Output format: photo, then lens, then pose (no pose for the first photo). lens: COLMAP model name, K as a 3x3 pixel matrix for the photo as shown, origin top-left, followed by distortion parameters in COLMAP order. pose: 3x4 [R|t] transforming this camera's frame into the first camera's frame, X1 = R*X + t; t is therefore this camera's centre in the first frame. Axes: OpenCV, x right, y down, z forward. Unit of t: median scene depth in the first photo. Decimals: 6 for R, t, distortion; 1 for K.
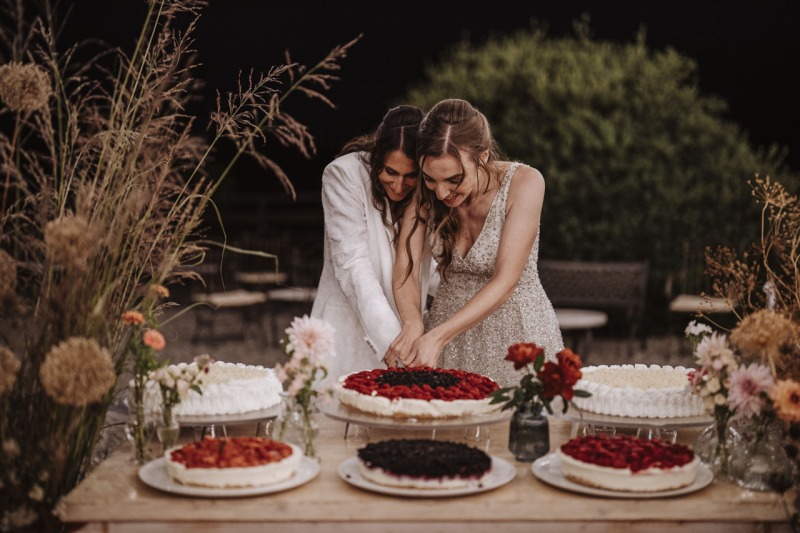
lens RADIAL K [[1124.2, 0, 402.6], [0, 1124.2, 268.9], [0, 0, 1]] dist [-0.139676, 1.053093]
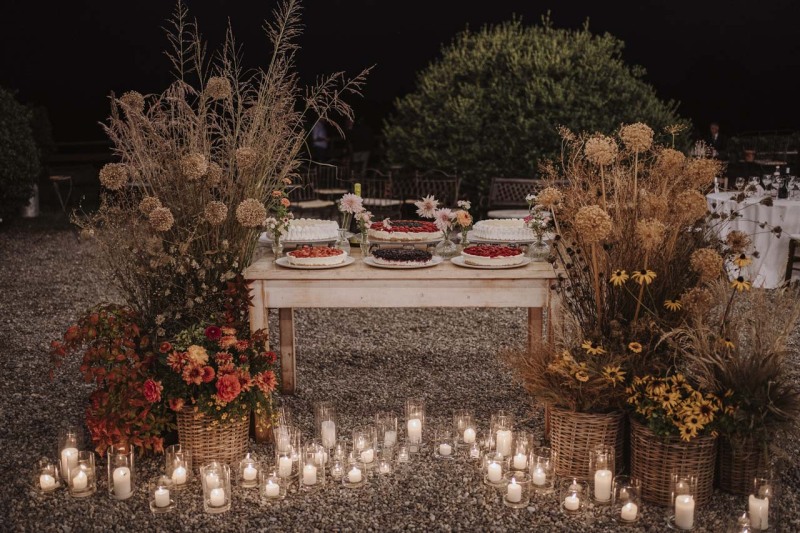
lens RADIAL K [[838.5, 0, 395.0], [0, 838.5, 264.0], [0, 0, 1]] dist [-0.000311, 0.018038]
pose [[0.998658, -0.002533, -0.051724, 0.083276], [0.006966, 0.996297, 0.085695, 0.039689], [0.051315, -0.085940, 0.994978, -0.602467]]
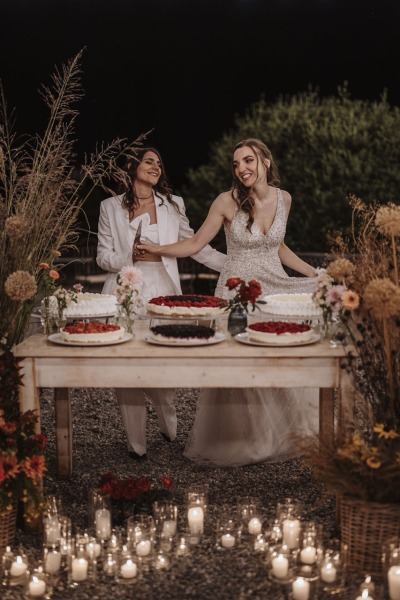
lens RADIAL K [[864.2, 0, 196.0], [0, 864.2, 300.0], [0, 0, 1]] dist [-0.133826, 1.008476]
pose [[0.998855, -0.001920, -0.047809, 0.109915], [0.003773, 0.999244, 0.038690, 0.044030], [0.047699, -0.038826, 0.998107, -0.548405]]
